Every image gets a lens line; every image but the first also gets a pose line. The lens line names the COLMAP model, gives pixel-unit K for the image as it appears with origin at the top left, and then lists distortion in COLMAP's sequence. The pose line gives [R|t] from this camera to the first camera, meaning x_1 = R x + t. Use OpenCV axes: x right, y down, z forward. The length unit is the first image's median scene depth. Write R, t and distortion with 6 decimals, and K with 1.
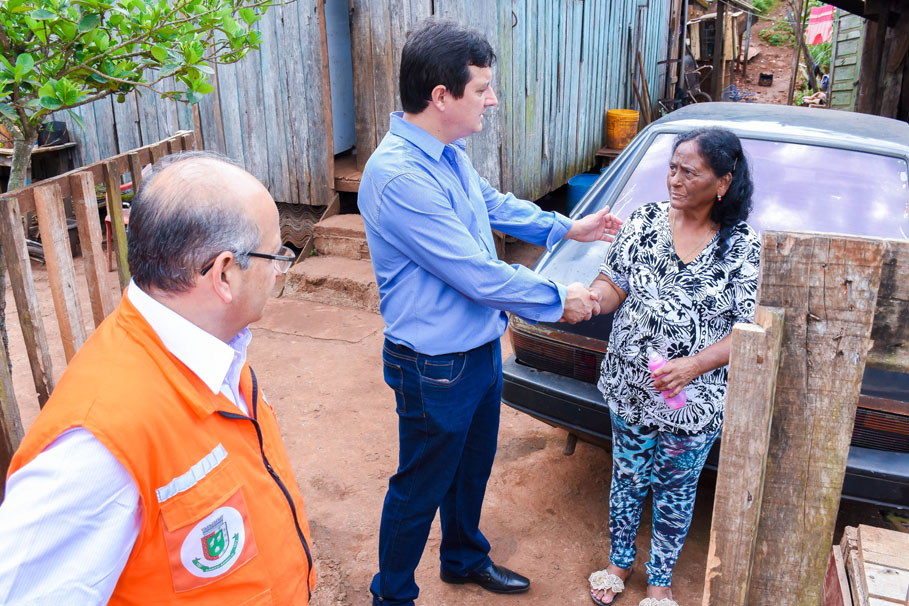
lens RADIAL K [[724.4, 0, 449.9], [0, 724.4, 309.9], [0, 0, 1]] dist [-0.088634, 0.010519]
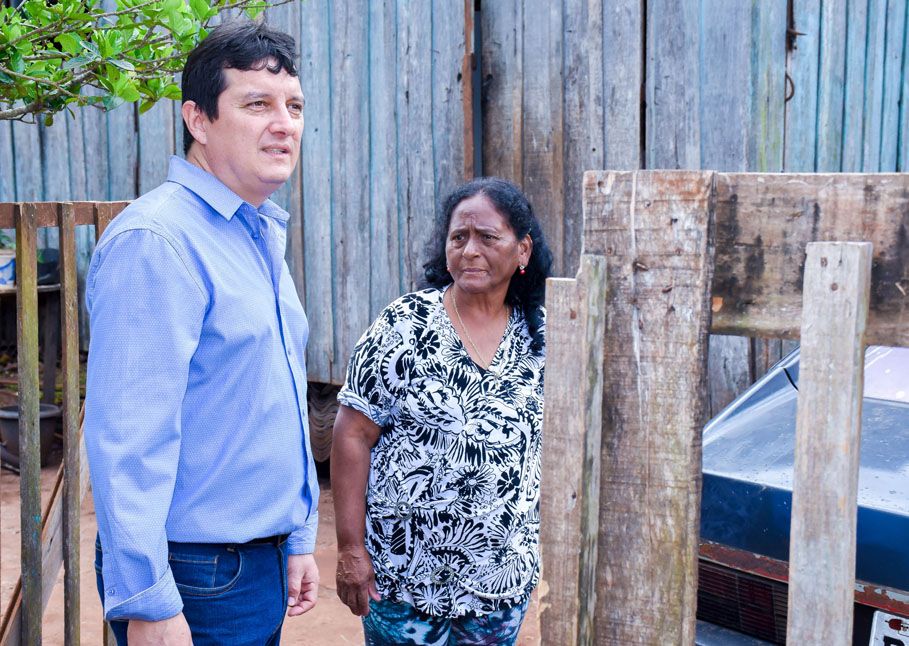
lens RADIAL K [[1414.5, 0, 446.8], [0, 1414.5, 365.9], [0, 0, 1]] dist [0.150343, 0.000000]
pose [[0.967280, 0.041583, -0.250280, 0.682326], [-0.097400, 0.971749, -0.214980, 0.484989], [0.234270, 0.232323, 0.944004, -0.589531]]
